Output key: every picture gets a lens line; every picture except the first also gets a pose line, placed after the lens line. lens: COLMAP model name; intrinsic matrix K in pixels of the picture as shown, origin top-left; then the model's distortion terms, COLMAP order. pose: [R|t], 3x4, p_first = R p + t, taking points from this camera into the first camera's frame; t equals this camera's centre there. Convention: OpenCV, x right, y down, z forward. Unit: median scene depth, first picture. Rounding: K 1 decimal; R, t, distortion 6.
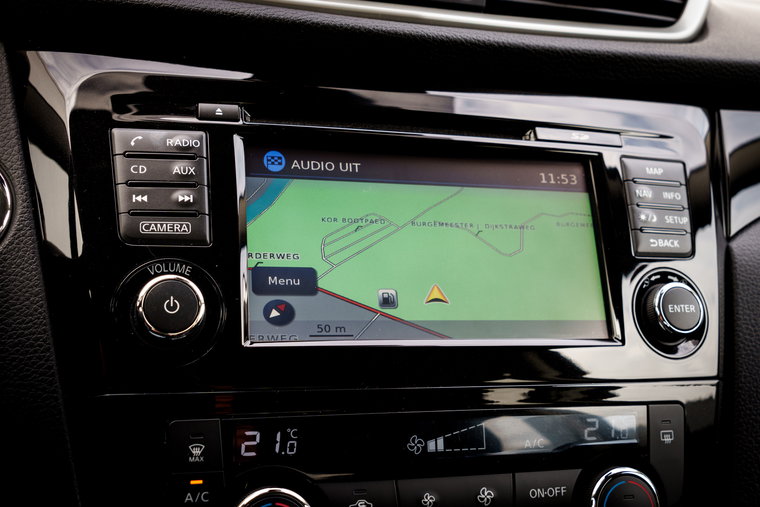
lens RADIAL K [[915.8, 0, 378.4], [0, 915.8, 253.1], [0, 0, 1]] dist [0.012767, 0.000000]
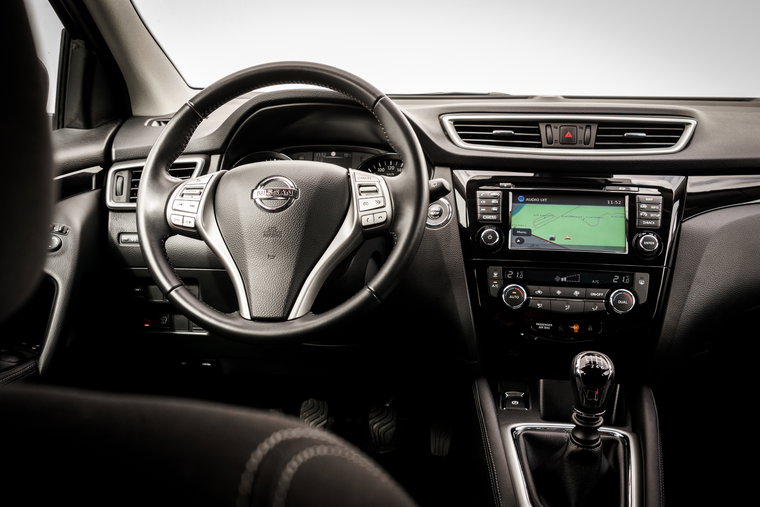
lens RADIAL K [[832.3, 0, 383.6], [0, 832.3, 252.0], [0, 0, 1]] dist [0.019219, 0.000000]
pose [[0.907638, 0.014435, -0.419506, 0.770671], [-0.017111, 0.999850, -0.002617, 0.124957], [0.419406, 0.009554, 0.907749, -2.177478]]
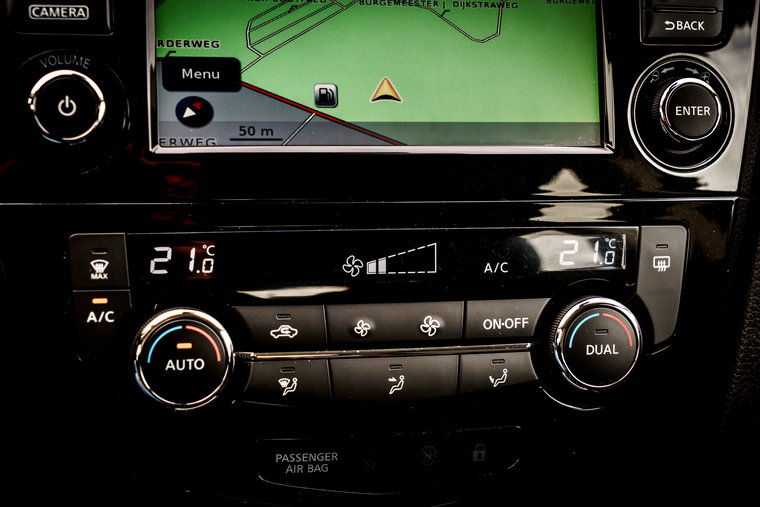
lens RADIAL K [[1548.5, 0, 384.0], [0, 1548.5, 251.4], [0, 0, 1]] dist [0.063587, 0.000000]
pose [[0.997805, 0.031027, -0.058507, 0.154410], [-0.017124, 0.974291, 0.224643, -0.134026], [0.063973, -0.223148, 0.972683, -0.421967]]
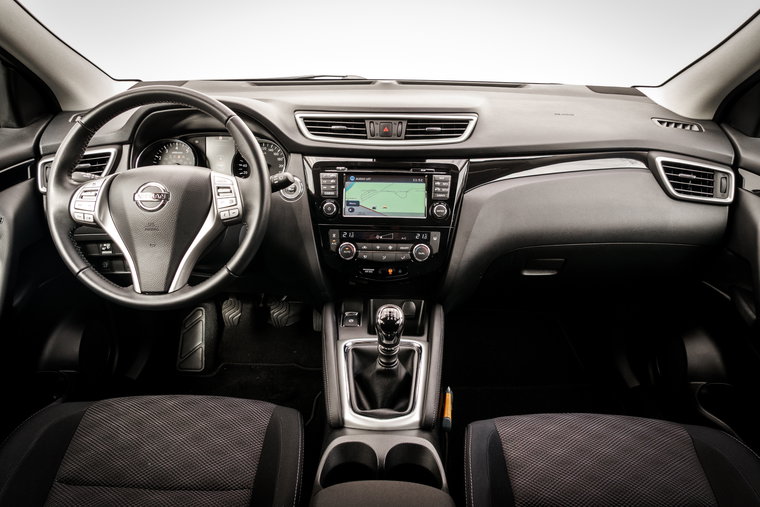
lens RADIAL K [[526.4, 0, 380.1], [0, 526.4, 253.2], [0, 0, 1]] dist [-0.005311, -0.006608]
pose [[0.946781, 0.064112, -0.315430, 0.957589], [0.004352, 0.977324, 0.211707, -0.310570], [0.321850, -0.201813, 0.925032, -1.660858]]
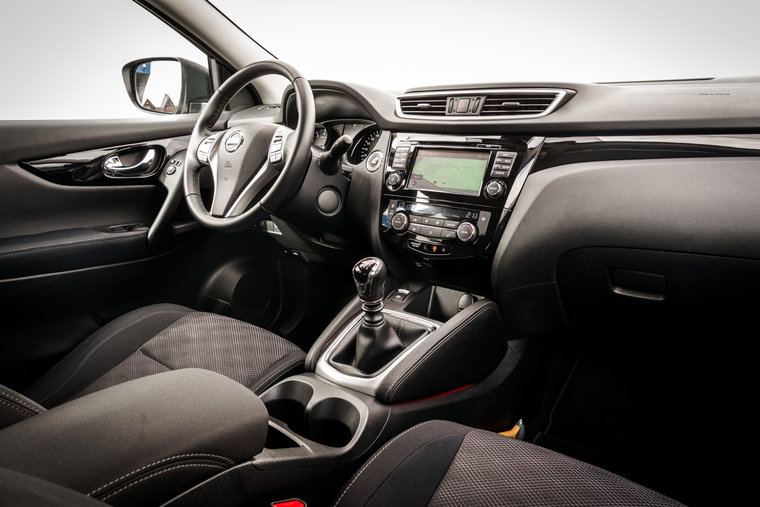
lens RADIAL K [[526.4, 0, 376.6], [0, 526.4, 250.4], [0, 0, 1]] dist [-0.005311, -0.006608]
pose [[0.560152, 0.131606, -0.817869, 2.148792], [-0.093806, 0.991026, 0.095222, 0.172264], [0.823062, 0.023382, 0.567470, -0.789417]]
